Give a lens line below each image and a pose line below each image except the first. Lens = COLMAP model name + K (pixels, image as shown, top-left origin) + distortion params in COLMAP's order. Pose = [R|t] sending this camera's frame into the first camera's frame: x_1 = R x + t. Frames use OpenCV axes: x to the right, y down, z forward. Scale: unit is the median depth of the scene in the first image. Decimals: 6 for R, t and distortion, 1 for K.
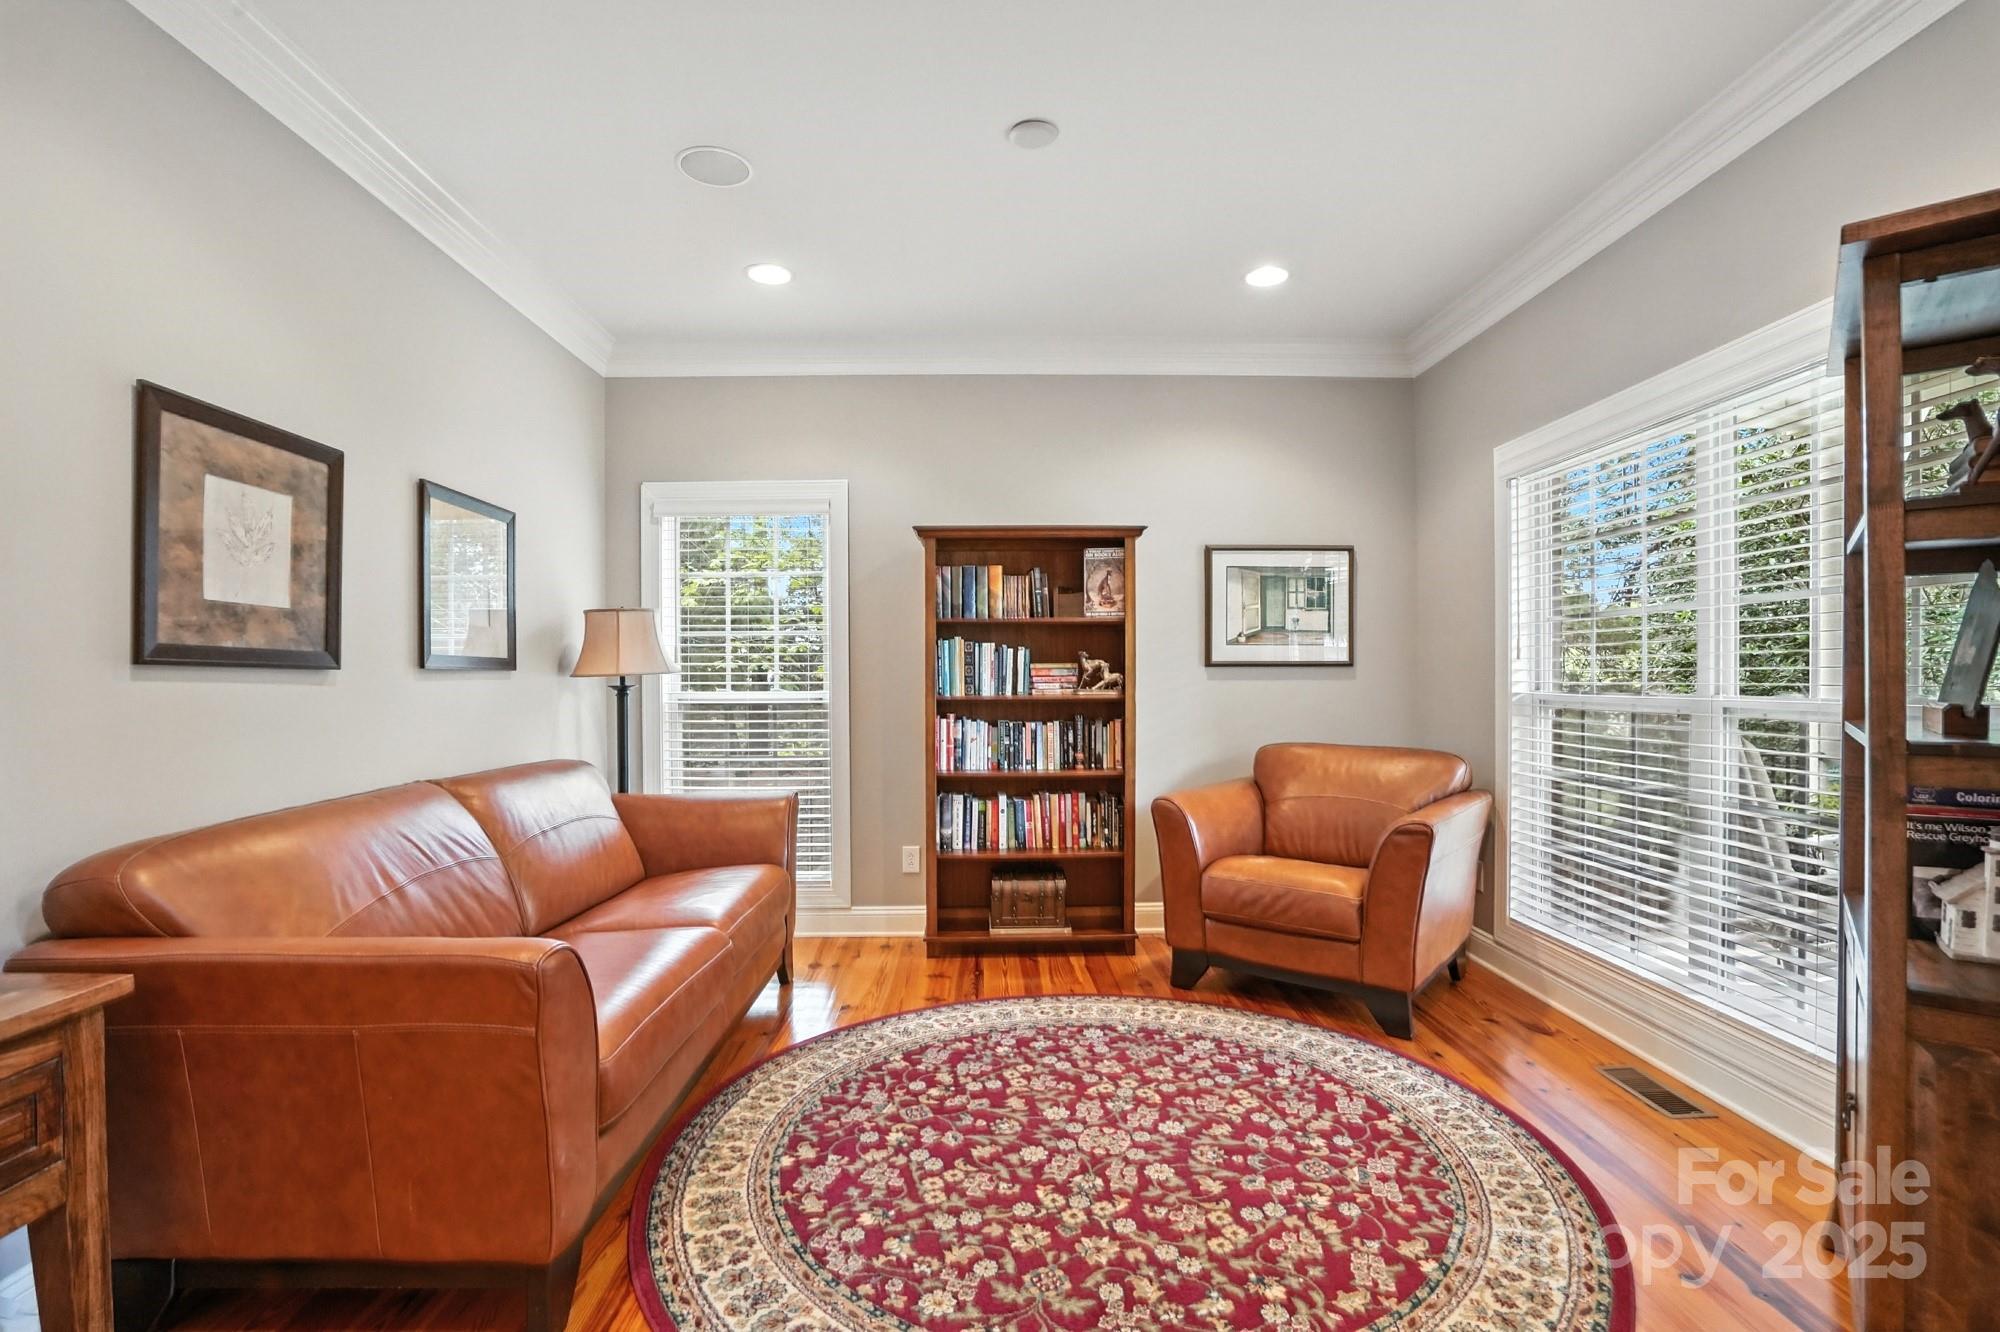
lens RADIAL K [[925.4, 0, 990.5], [0, 925.4, 677.8], [0, 0, 1]] dist [-0.019894, 0.007467]
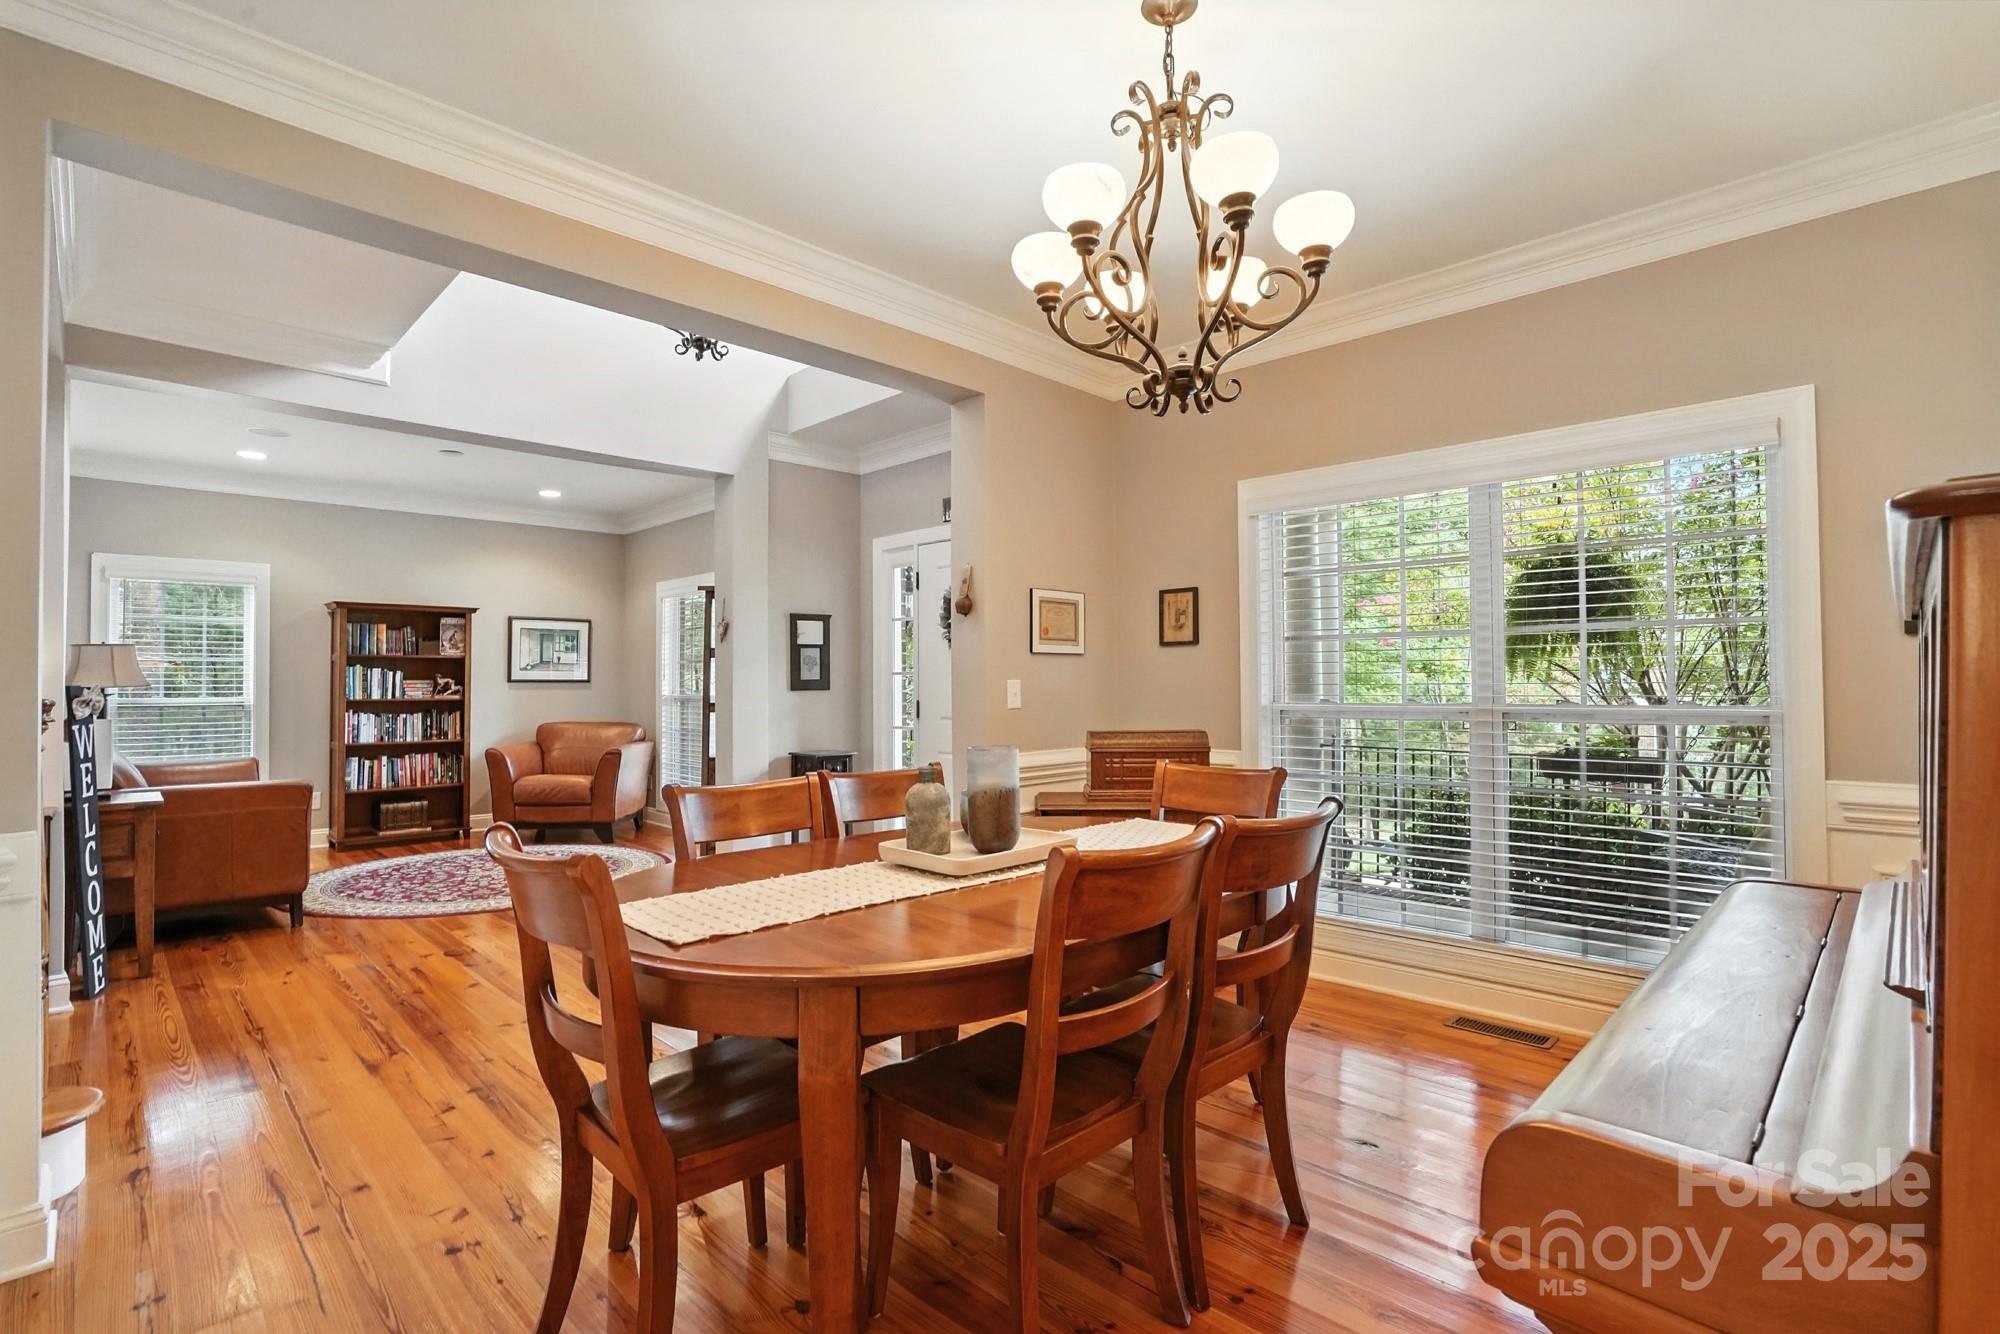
lens RADIAL K [[925.4, 0, 992.0], [0, 925.4, 679.2], [0, 0, 1]] dist [-0.019894, 0.007467]
pose [[0.714024, 0.006891, 0.700087, -0.383528], [-0.001719, 0.999966, -0.008088, -0.005342], [-0.700119, 0.004571, 0.714011, -1.036585]]
